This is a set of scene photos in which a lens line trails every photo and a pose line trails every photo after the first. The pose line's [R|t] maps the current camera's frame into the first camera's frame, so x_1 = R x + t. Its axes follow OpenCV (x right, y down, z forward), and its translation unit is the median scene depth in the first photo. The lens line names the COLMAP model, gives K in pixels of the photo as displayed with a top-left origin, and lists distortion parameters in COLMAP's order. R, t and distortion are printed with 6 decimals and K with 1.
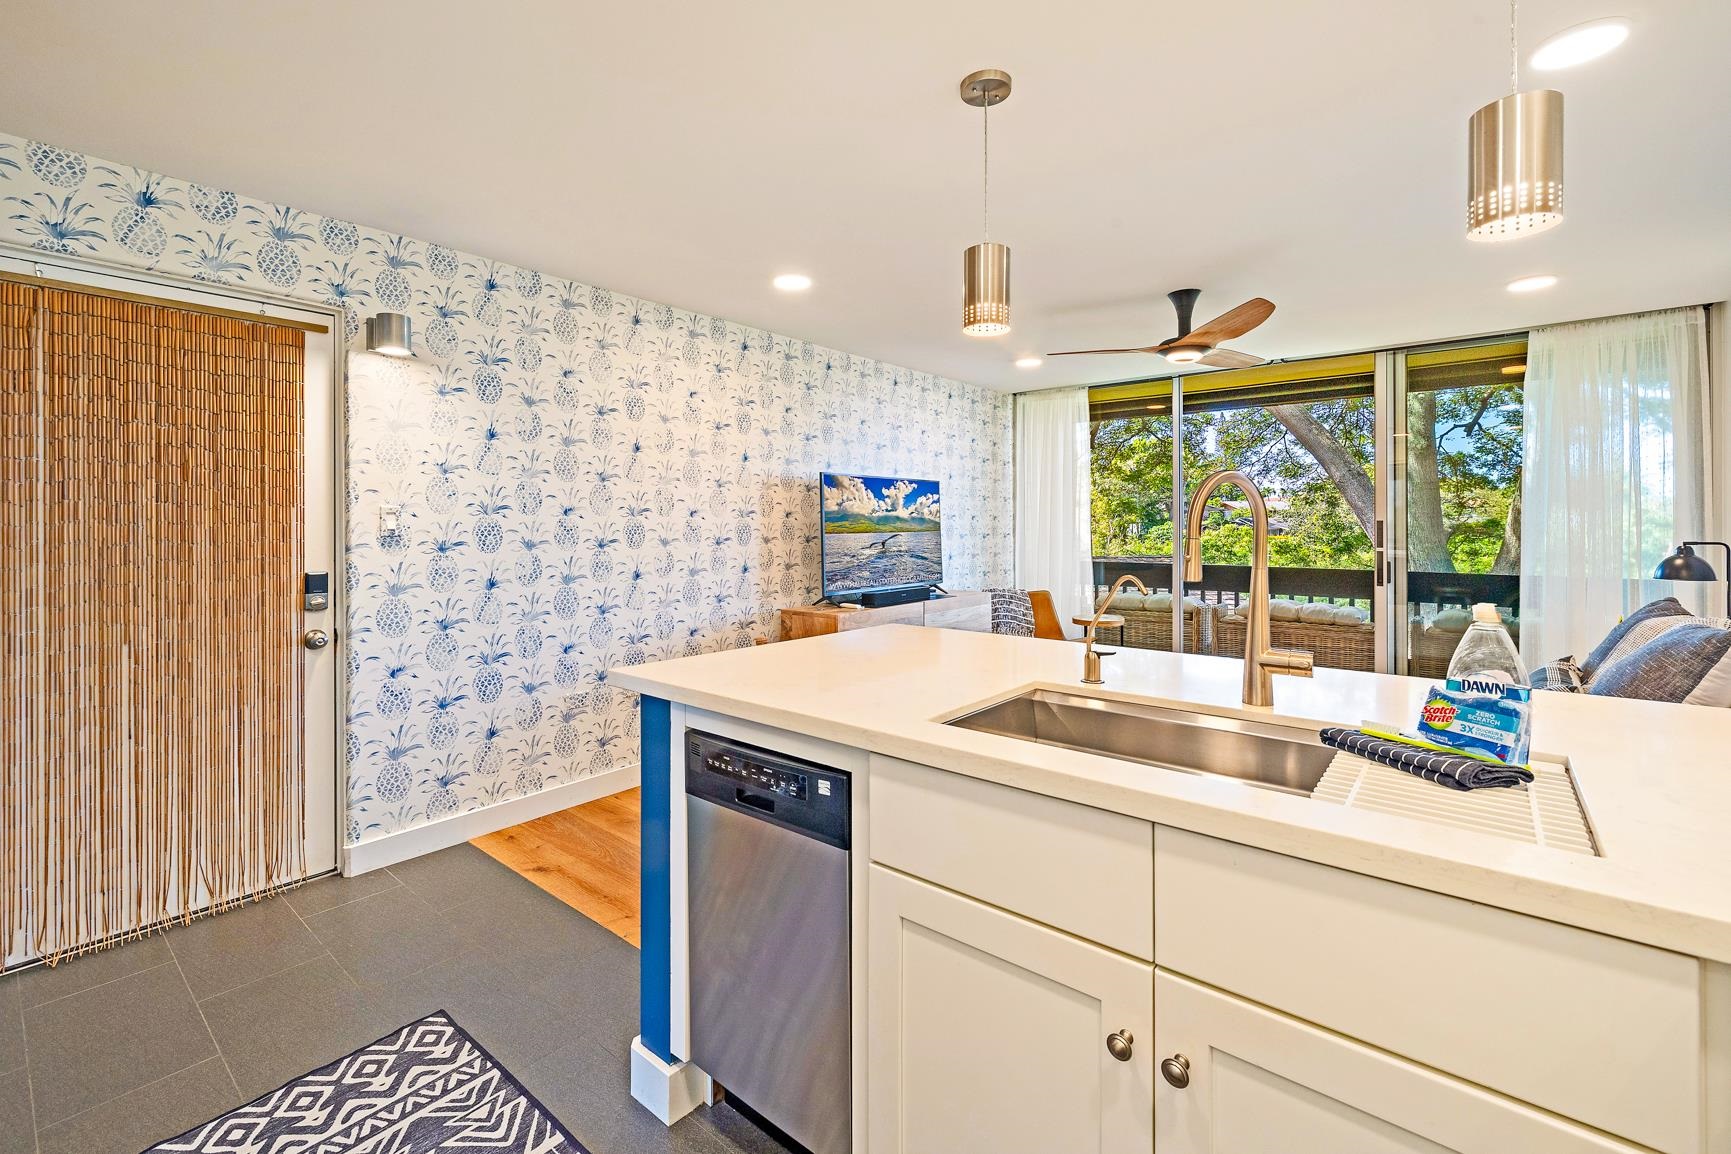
lens RADIAL K [[754.1, 0, 858.2], [0, 754.1, 529.1], [0, 0, 1]] dist [-0.000360, 0.000134]
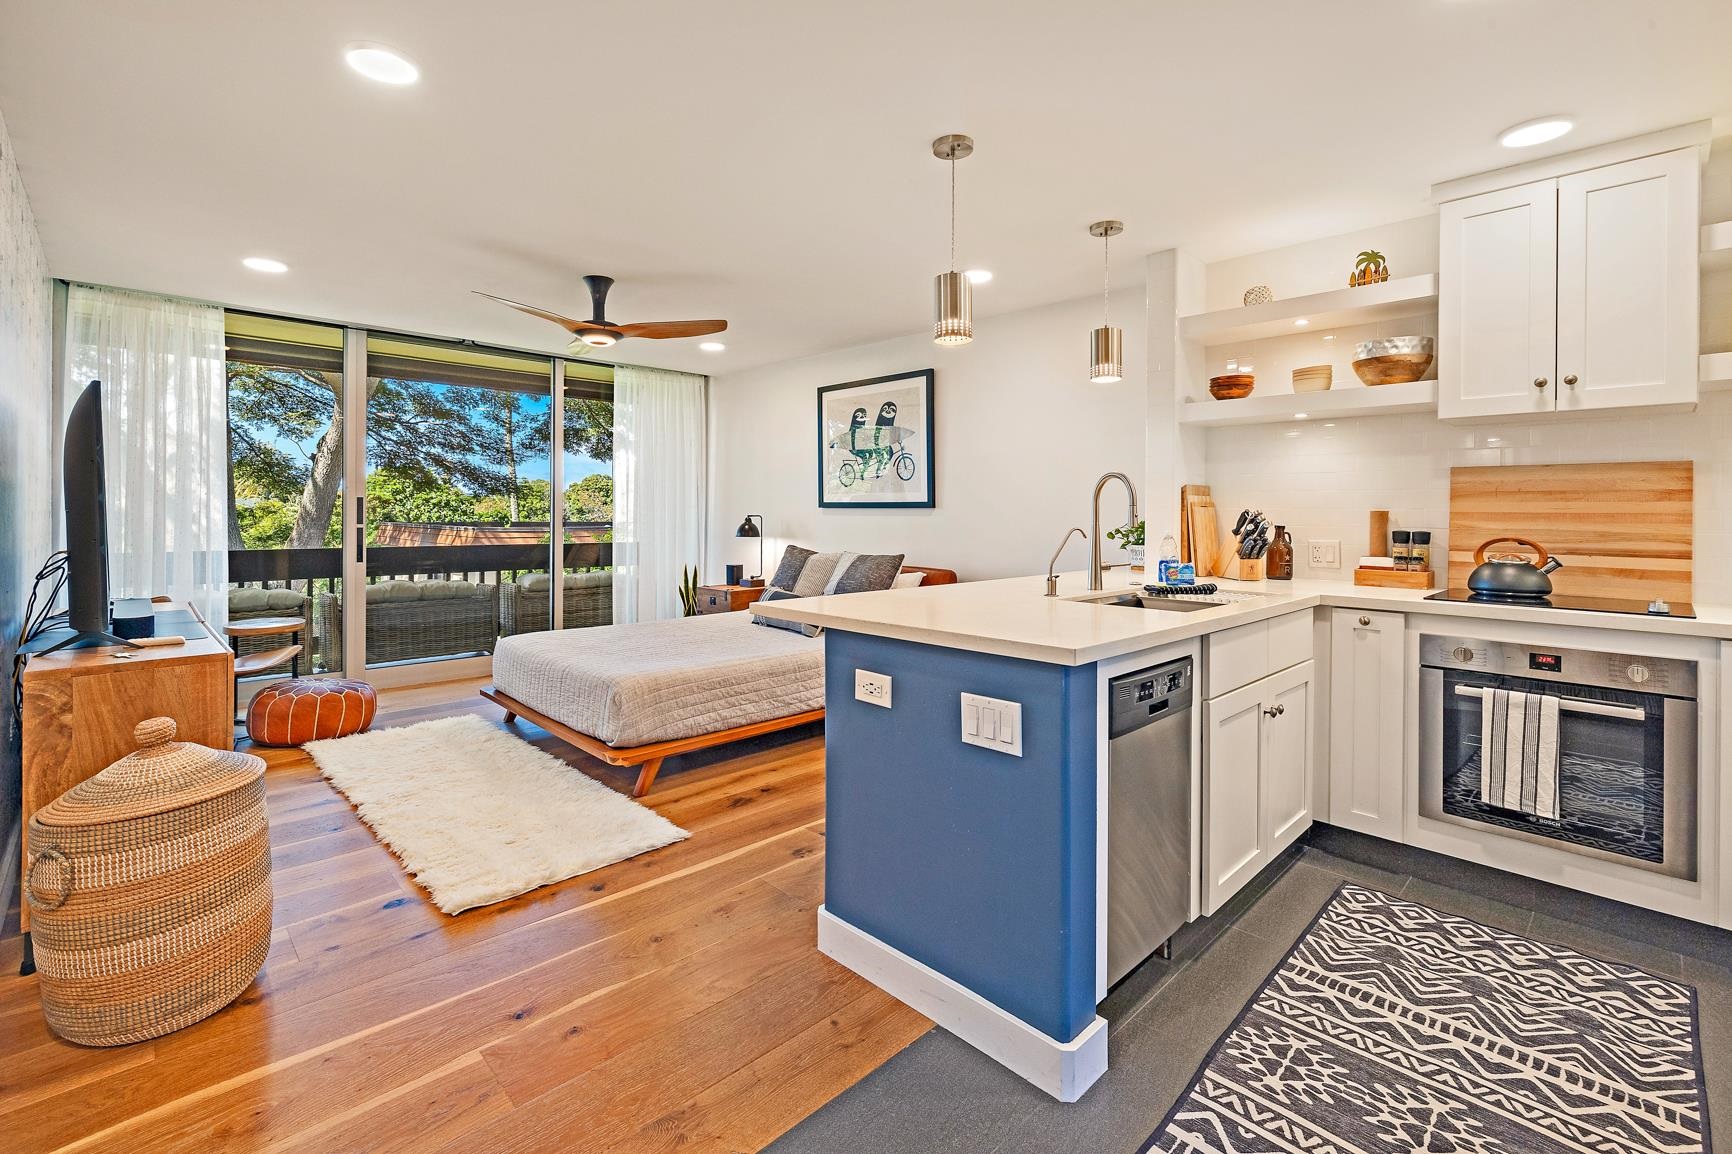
lens RADIAL K [[754.6, 0, 840.9], [0, 754.6, 509.9], [0, 0, 1]] dist [-0.000360, 0.000134]
pose [[0.130614, 0.006494, 0.991412, -0.471367], [-0.002349, 0.999978, -0.006241, 0.011271], [-0.991431, -0.001513, 0.130626, 0.436235]]
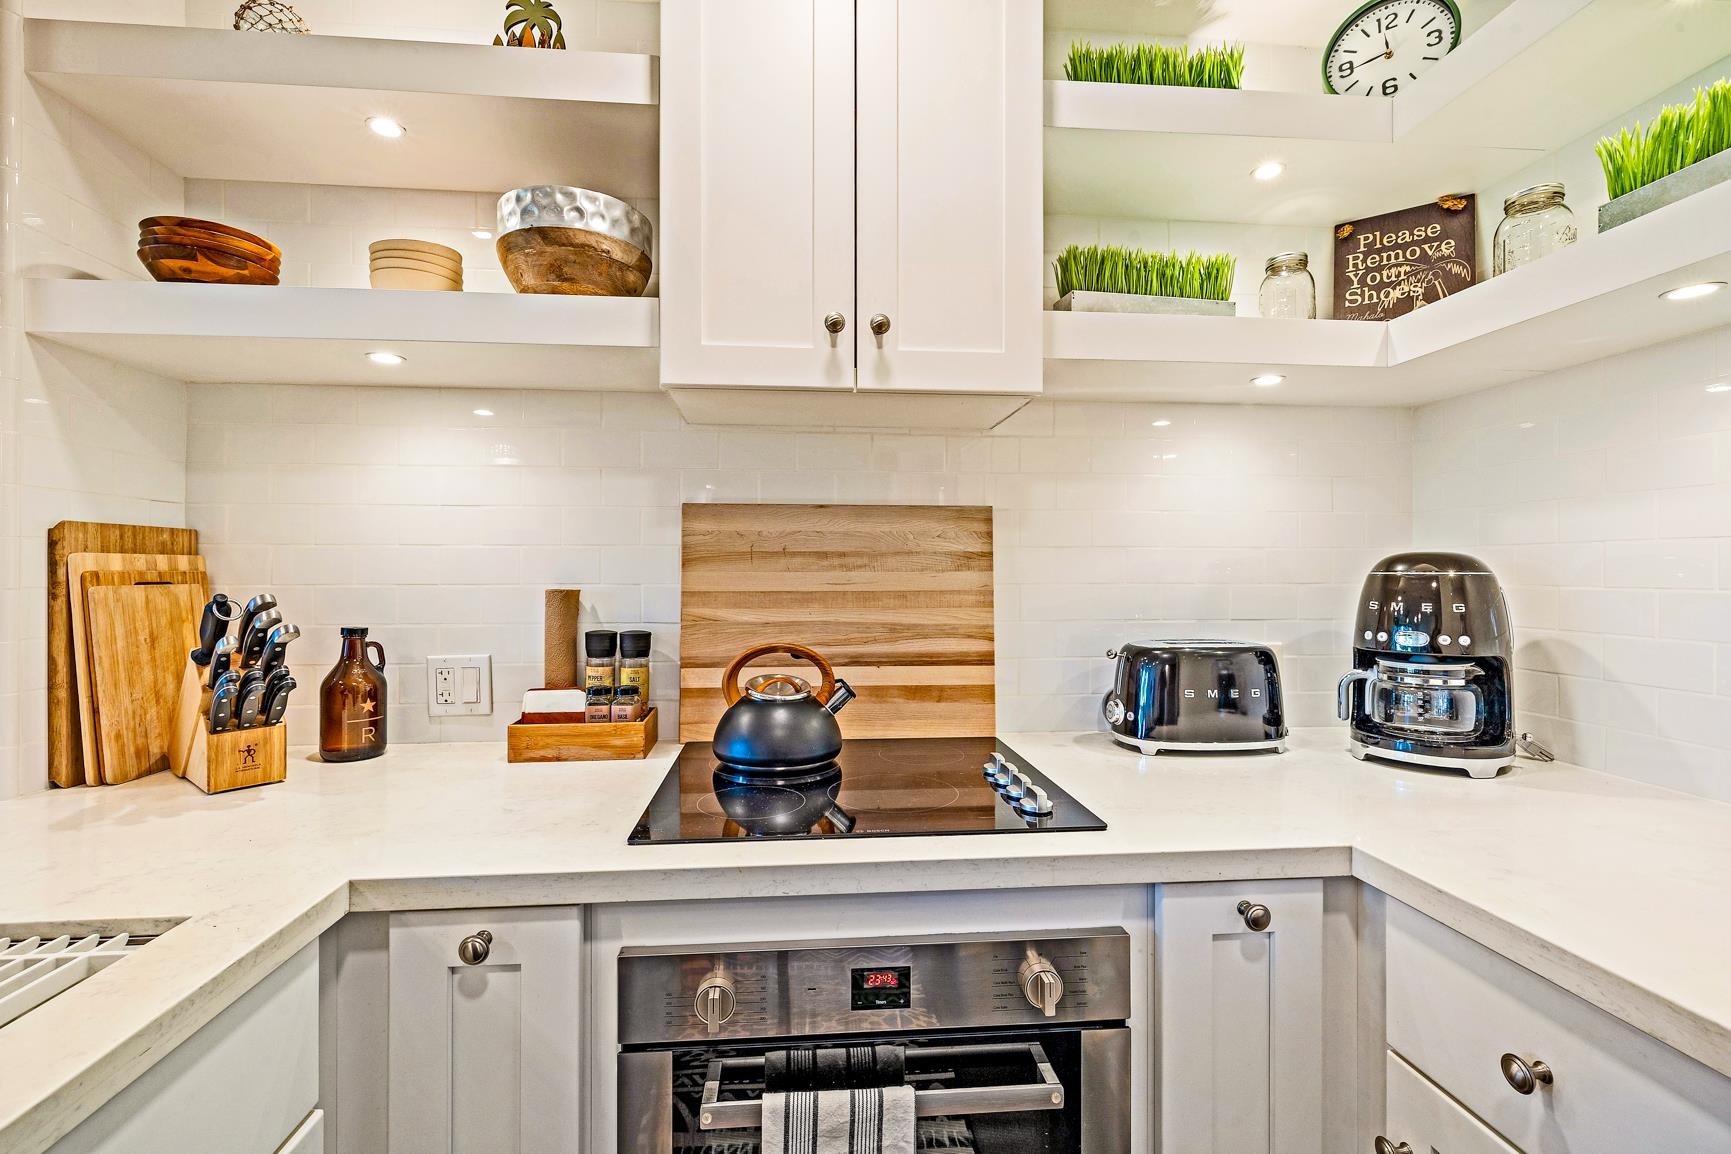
lens RADIAL K [[754.1, 0, 862.6], [0, 754.1, 569.9], [0, 0, 1]] dist [-0.000360, 0.000134]
pose [[-0.709218, 0.004688, 0.704973, -0.051651], [0.007870, 0.999968, 0.001267, -0.001247], [-0.704945, 0.006446, -0.709233, 0.181849]]
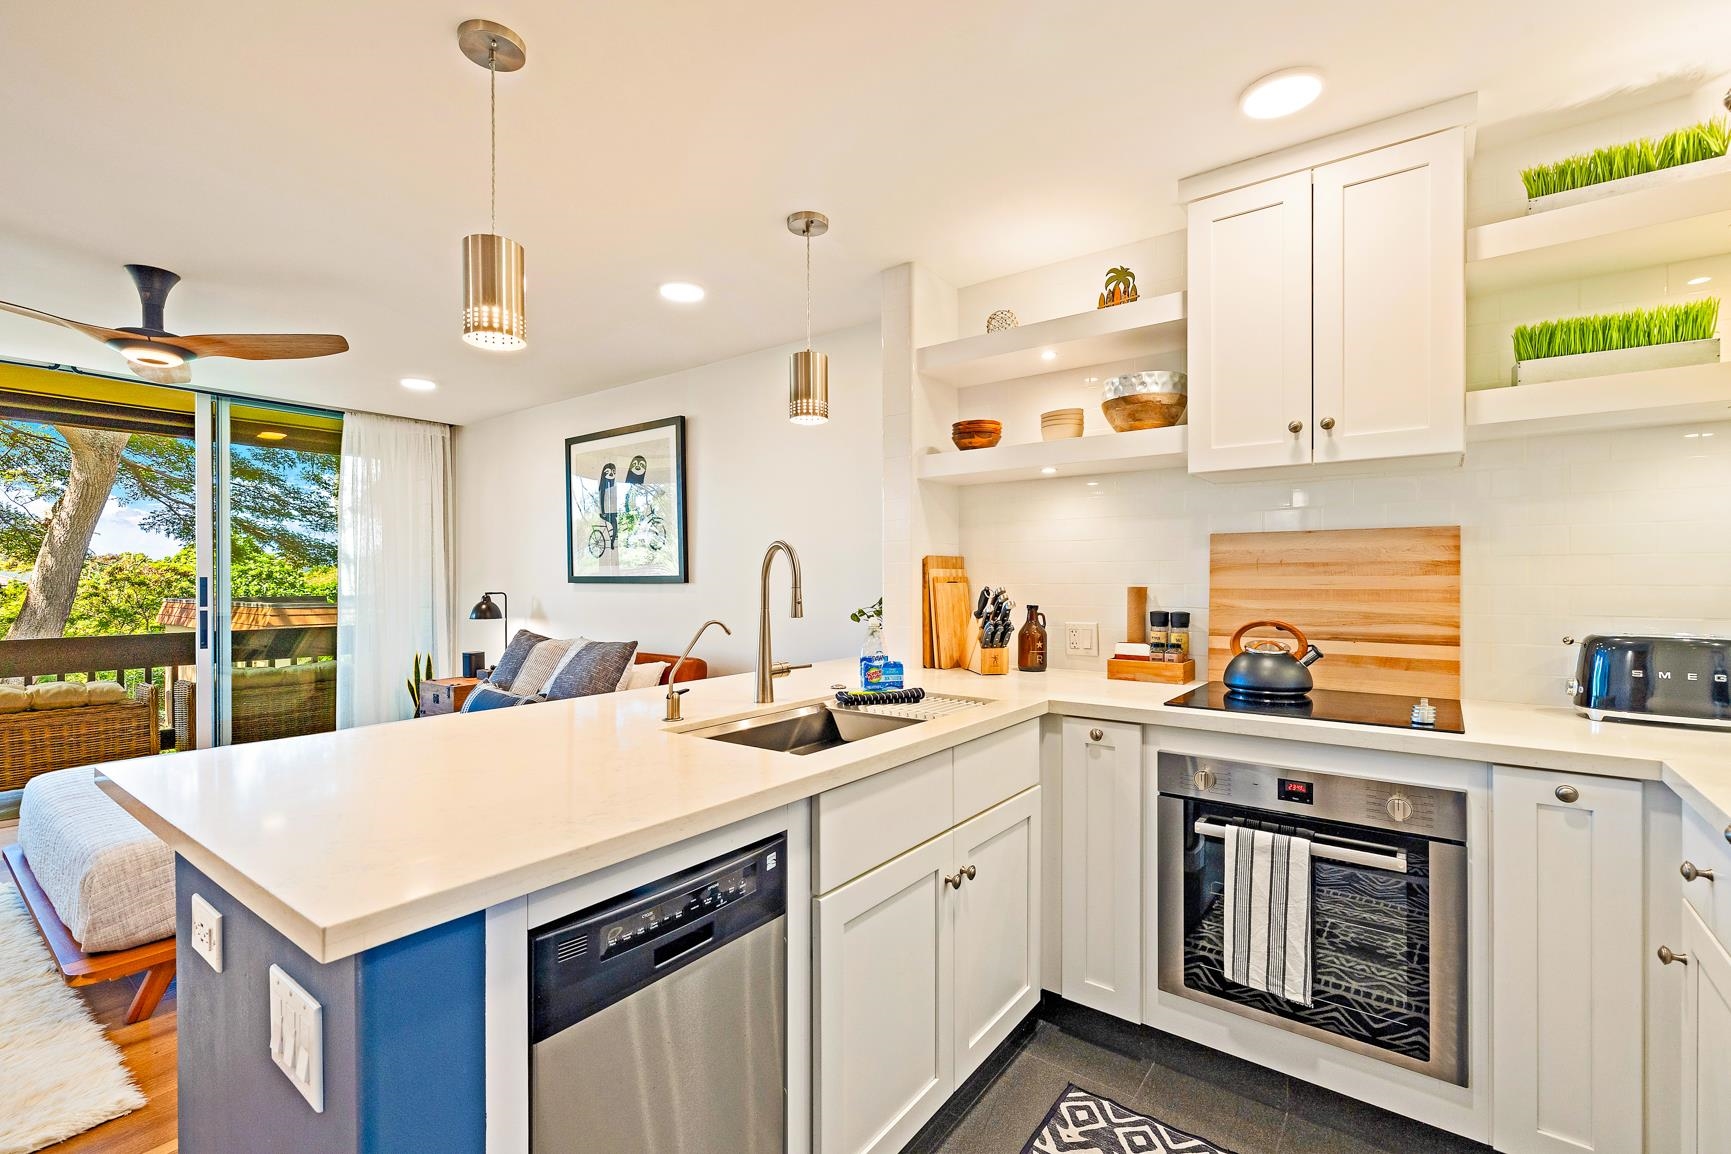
lens RADIAL K [[754.1, 0, 856.5], [0, 754.1, 578.9], [0, 0, 1]] dist [-0.000360, 0.000134]
pose [[-0.036660, 0.003422, 0.999322, -0.285298], [0.008659, 0.999958, -0.003106, 0.000711], [-0.999290, 0.008539, -0.036688, 0.272401]]
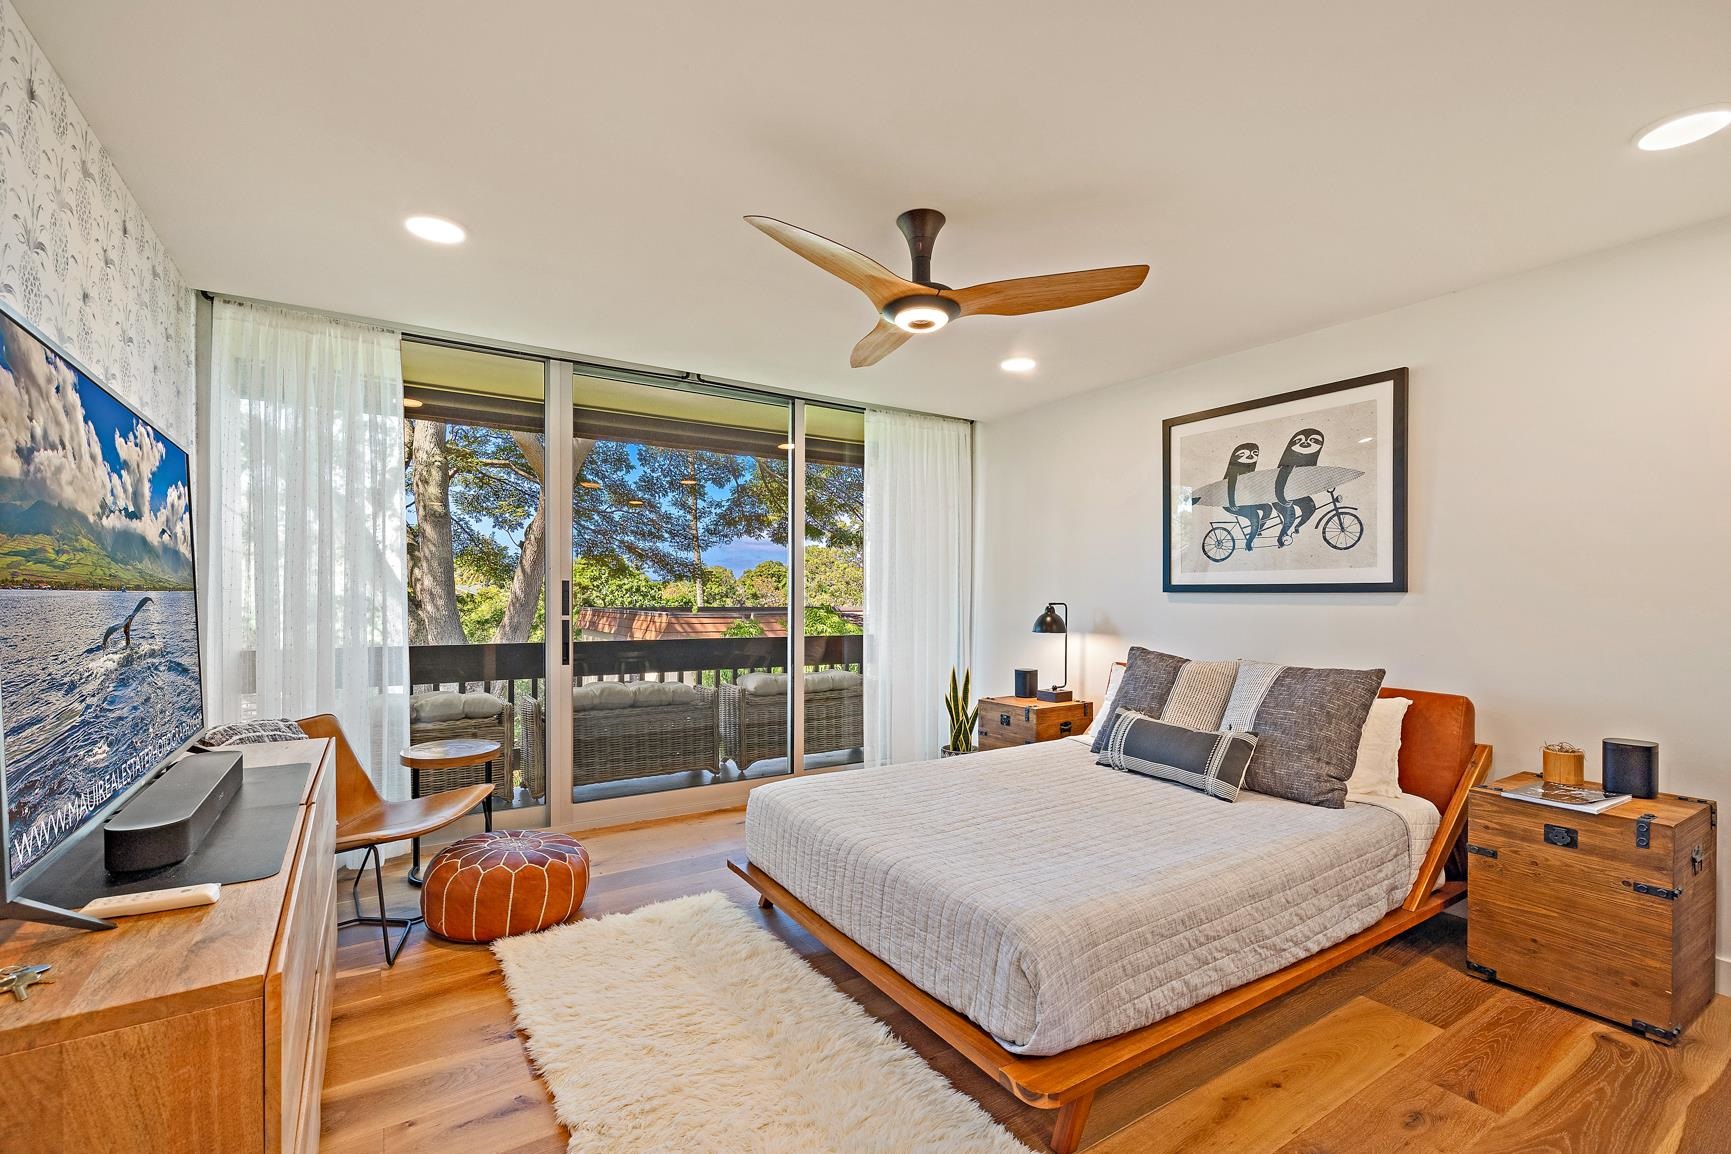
lens RADIAL K [[754.1, 0, 868.9], [0, 754.1, 602.8], [0, 0, 1]] dist [-0.000360, 0.000134]
pose [[0.307922, -0.004526, 0.951401, -0.161978], [-0.001222, 0.999986, 0.005152, 0.007718], [-0.951411, -0.002749, 0.307912, 0.699244]]
